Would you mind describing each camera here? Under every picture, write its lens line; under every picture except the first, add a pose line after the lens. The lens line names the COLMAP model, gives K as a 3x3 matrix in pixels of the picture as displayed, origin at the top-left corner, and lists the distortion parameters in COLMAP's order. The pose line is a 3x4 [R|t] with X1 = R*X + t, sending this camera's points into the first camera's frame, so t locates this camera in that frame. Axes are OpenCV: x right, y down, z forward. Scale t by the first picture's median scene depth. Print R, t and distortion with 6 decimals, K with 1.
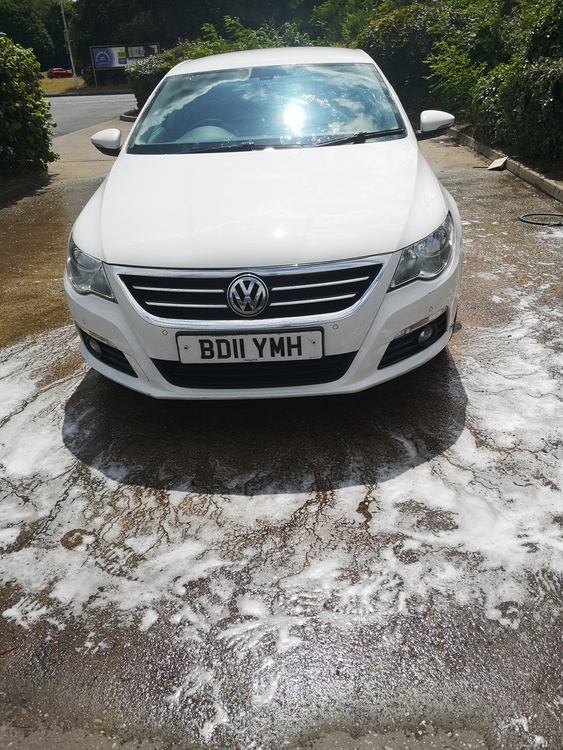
lens RADIAL K [[599.3, 0, 281.5], [0, 599.3, 375.0], [0, 0, 1]] dist [0.039125, -0.015351]
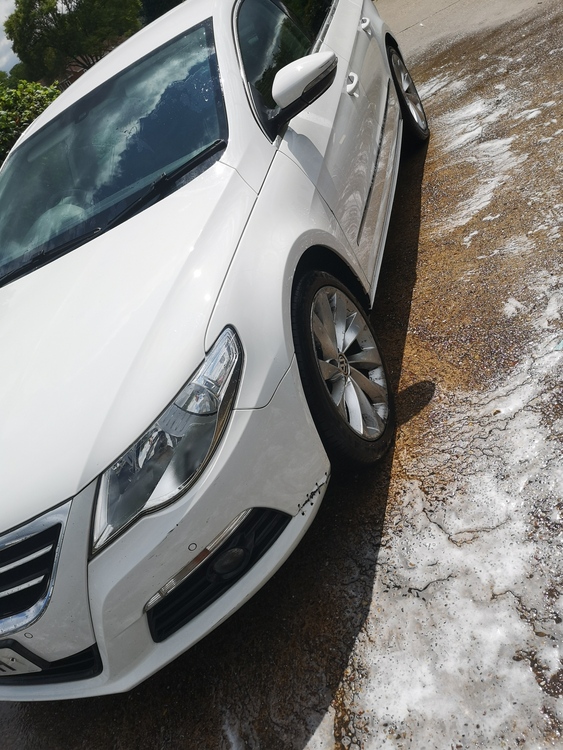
lens RADIAL K [[599.3, 0, 281.5], [0, 599.3, 375.0], [0, 0, 1]] dist [0.039125, -0.015351]
pose [[0.867037, -0.240066, -0.436595, 0.637481], [0.313634, 0.943846, 0.103865, -0.308760], [0.387144, -0.226986, 0.893643, 0.572848]]
